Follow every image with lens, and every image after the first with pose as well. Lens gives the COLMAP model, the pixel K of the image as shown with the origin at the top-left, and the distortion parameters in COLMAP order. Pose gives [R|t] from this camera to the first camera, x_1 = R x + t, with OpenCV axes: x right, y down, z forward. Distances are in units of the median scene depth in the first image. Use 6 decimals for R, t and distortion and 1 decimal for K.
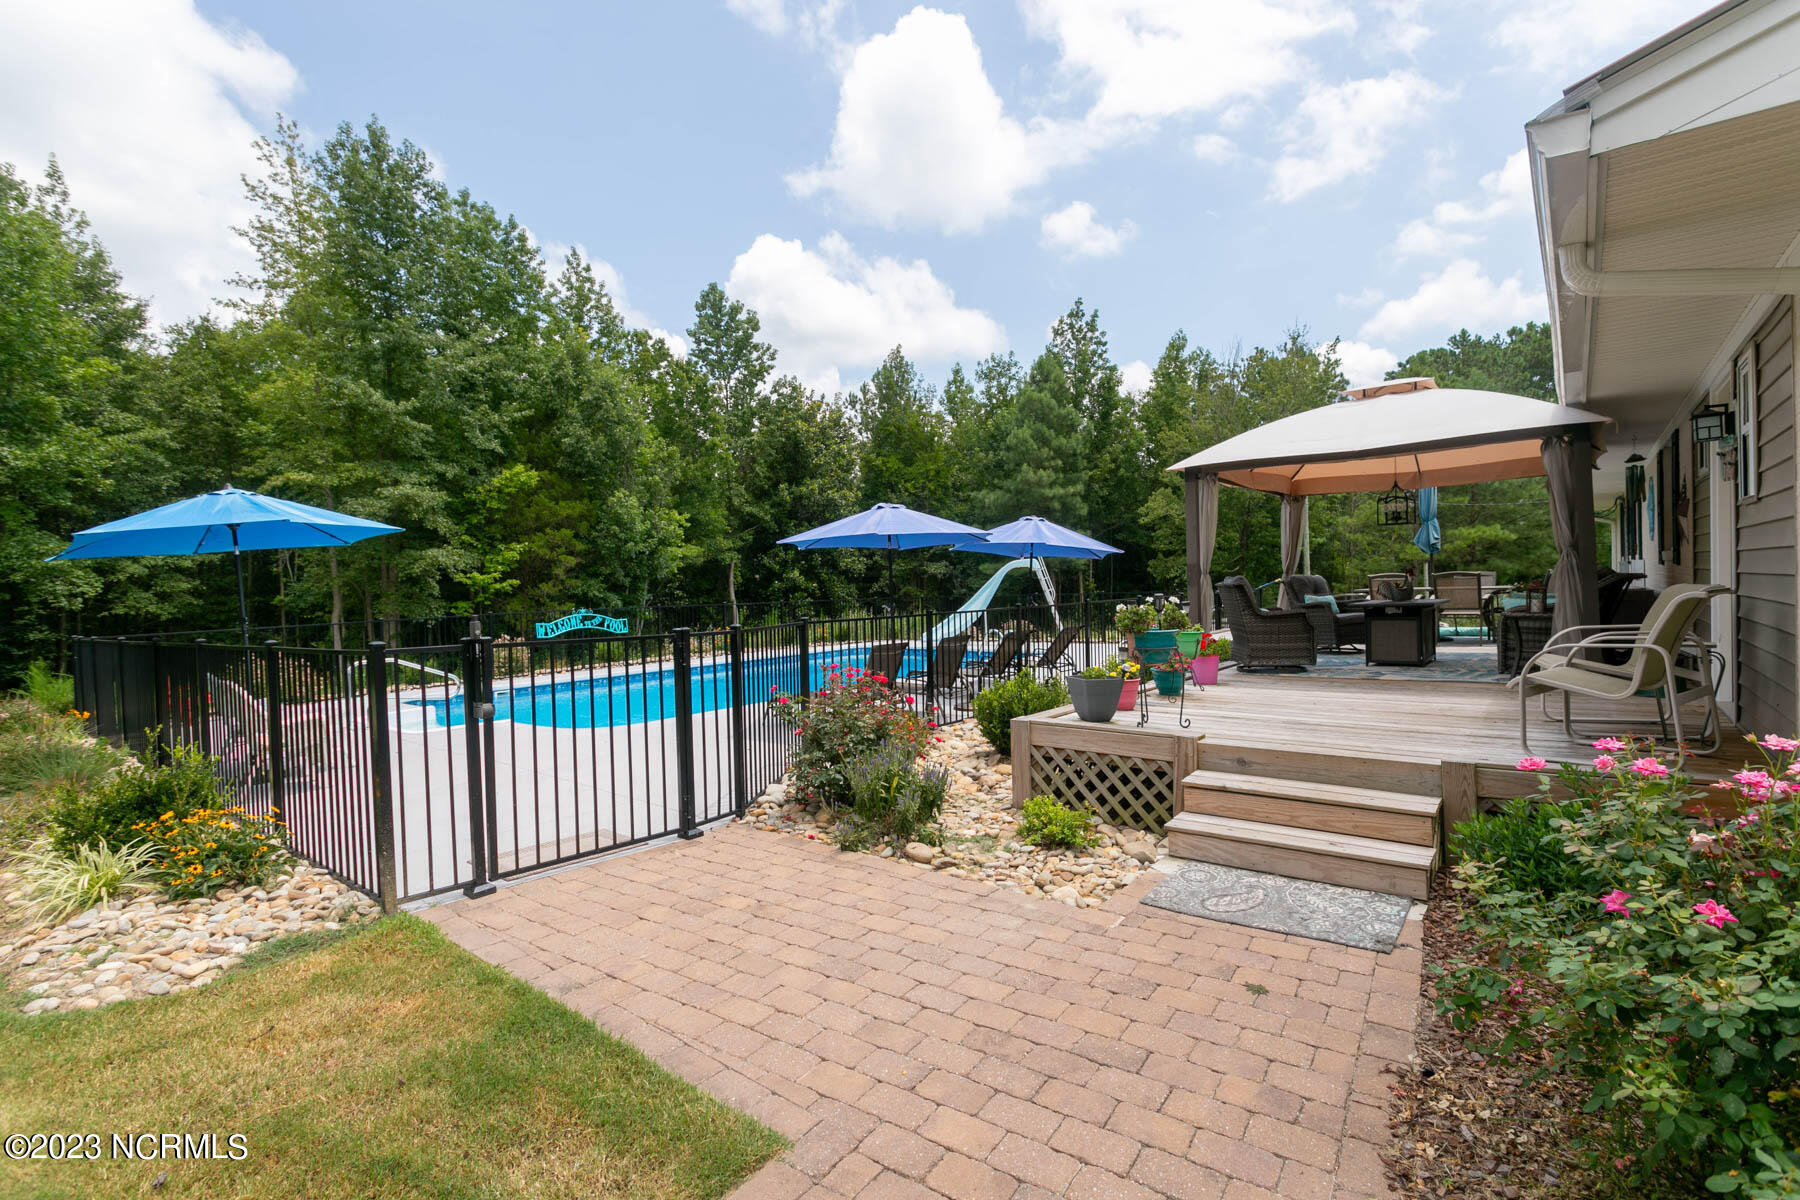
lens RADIAL K [[841.1, 0, 900.0], [0, 841.1, 600.0], [0, 0, 1]] dist [0.002554, -0.000067]
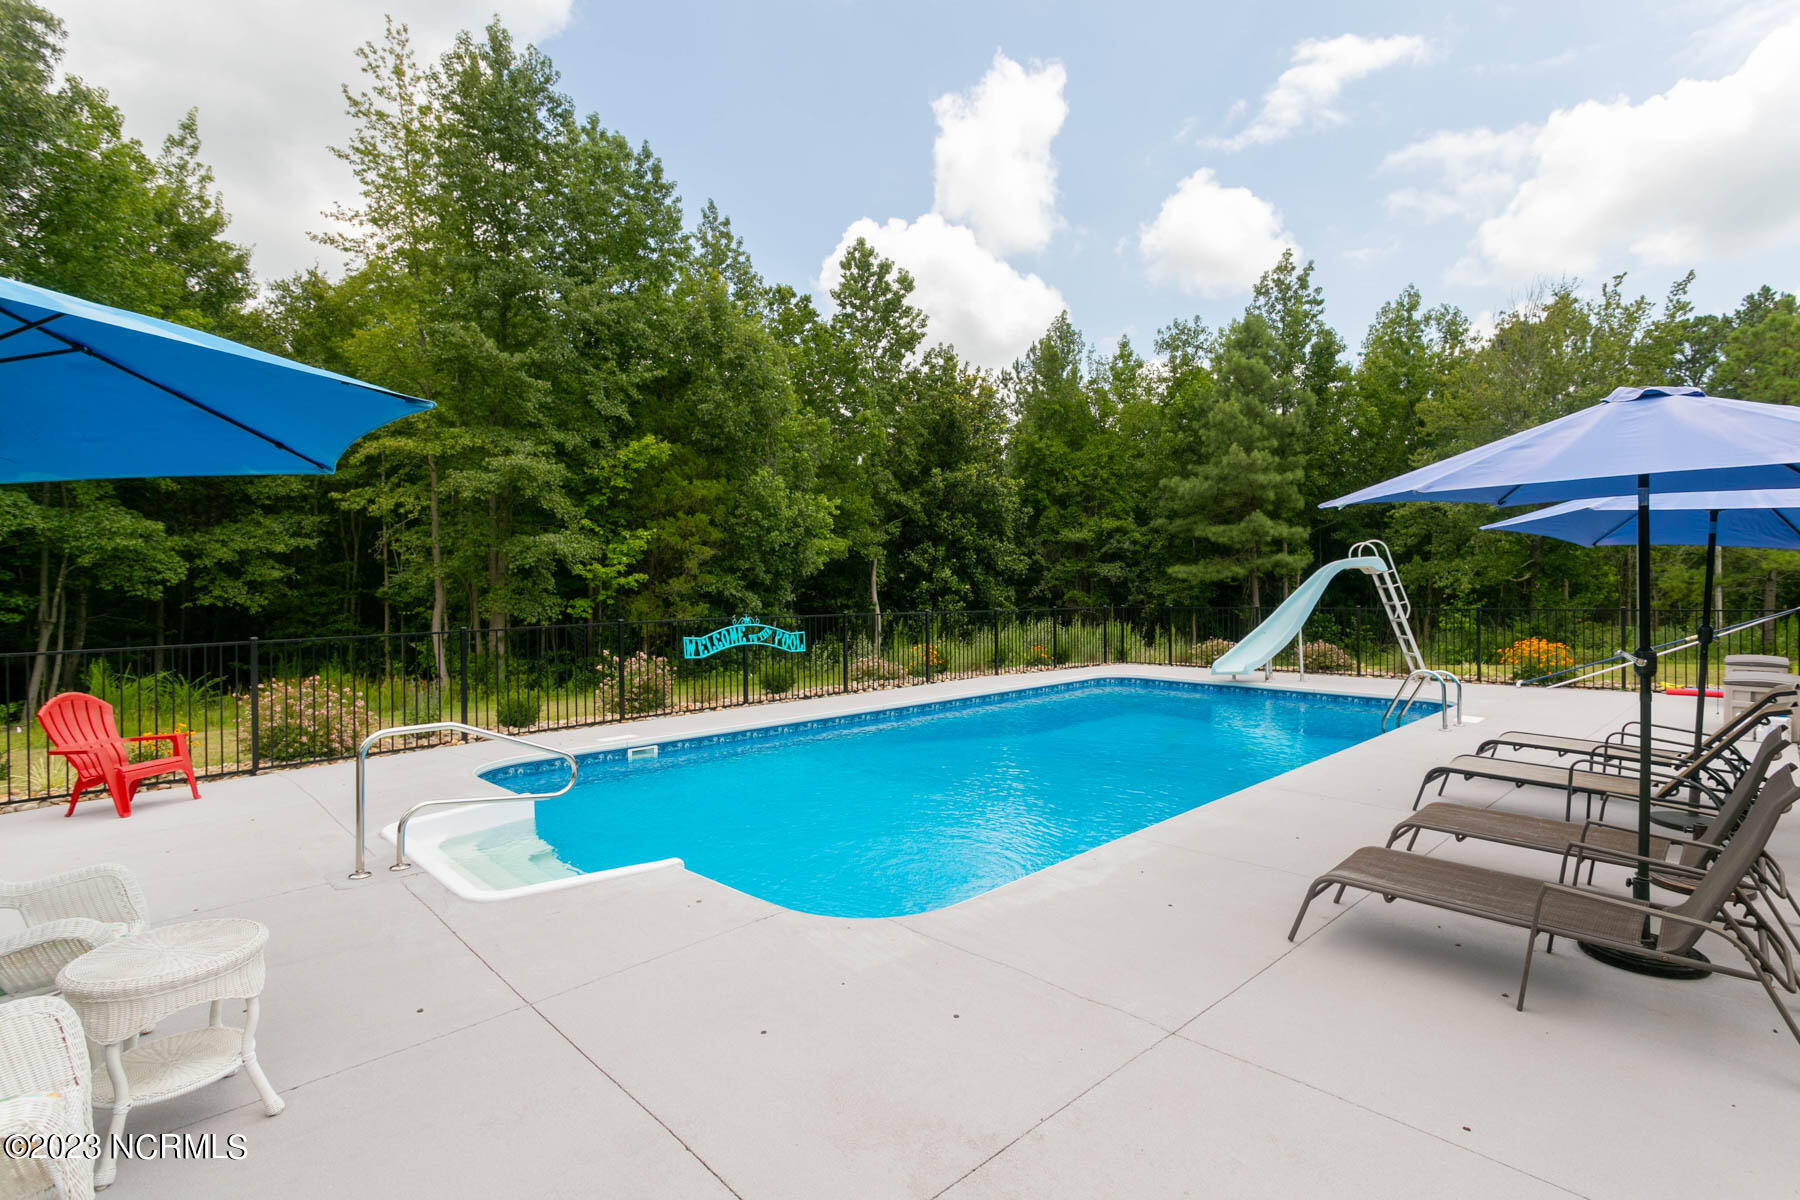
lens RADIAL K [[859.5, 0, 900.0], [0, 859.5, 600.0], [0, 0, 1]] dist [0.002526, 0.000913]
pose [[0.992225, 0.021758, -0.122542, -0.091845], [-0.022070, 0.999756, -0.001183, -0.002673], [0.122487, 0.003879, 0.992463, 0.175235]]
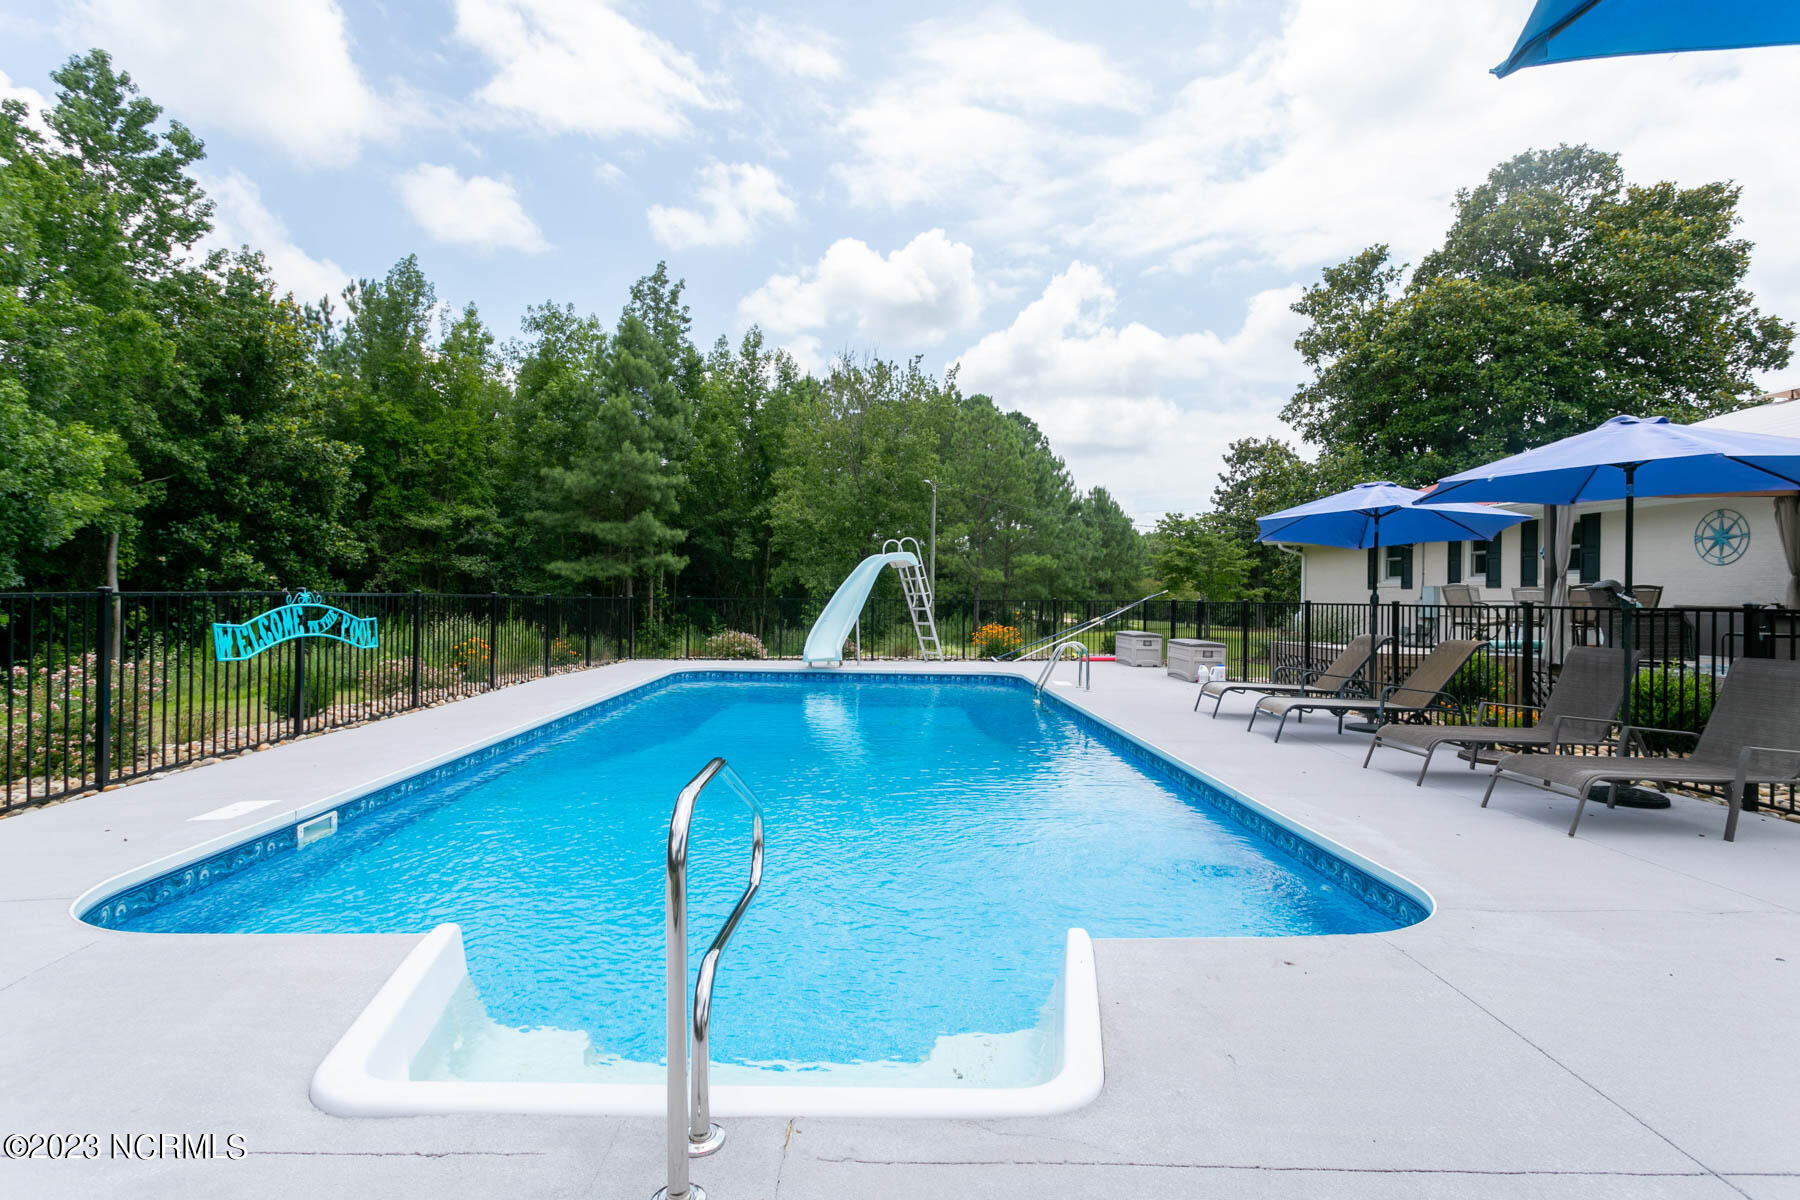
lens RADIAL K [[859.5, 0, 900.0], [0, 859.5, 600.0], [0, 0, 1]] dist [0.002526, 0.000913]
pose [[0.768388, 0.034926, 0.639031, -0.232266], [-0.021890, 0.999360, -0.028299, 0.011336], [-0.639610, 0.007756, 0.768660, 0.266124]]
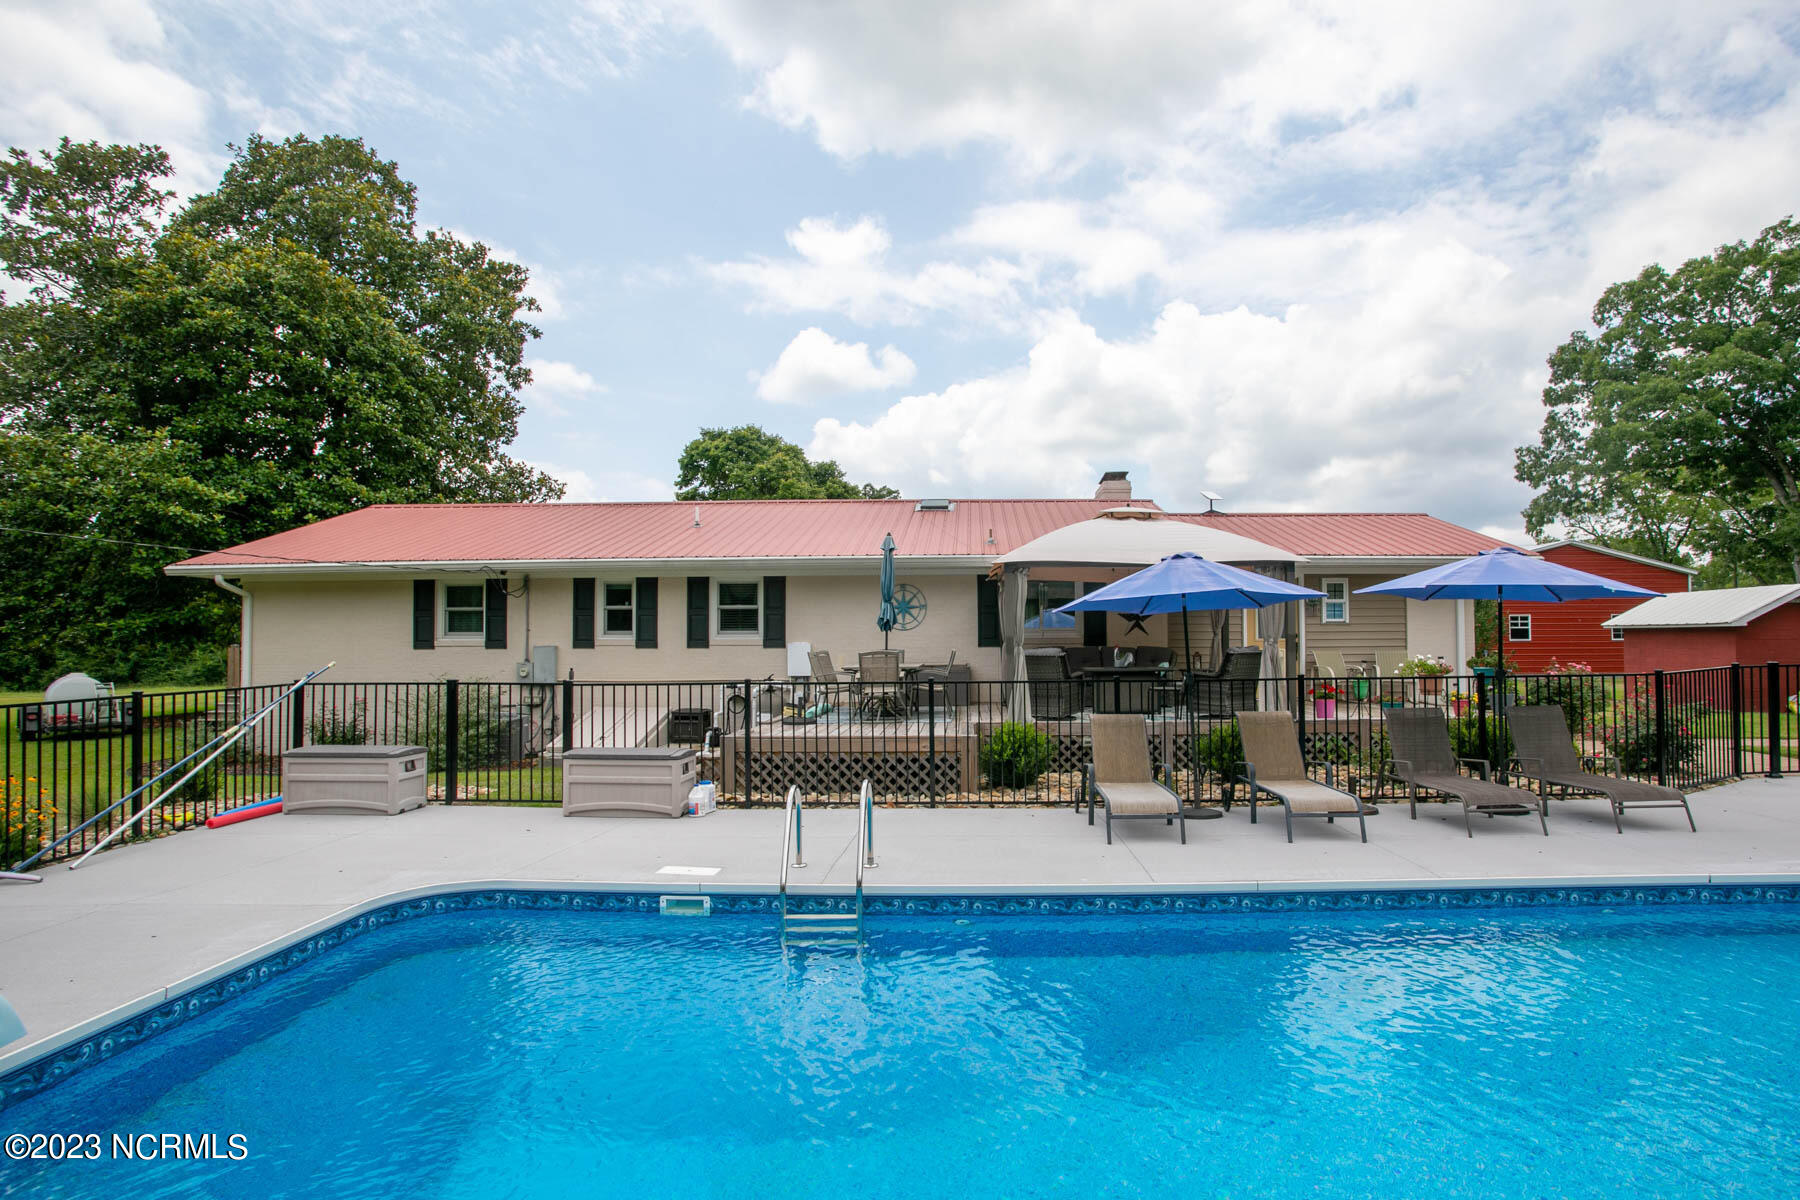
lens RADIAL K [[913.2, 0, 900.1], [0, 913.2, 620.3], [0, 0, 1]] dist [0.002530, 0.001228]
pose [[-0.552930, 0.046499, 0.831929, -0.112121], [0.035668, 0.998847, -0.032123, -0.013038], [-0.832464, 0.011911, -0.553951, 0.602788]]
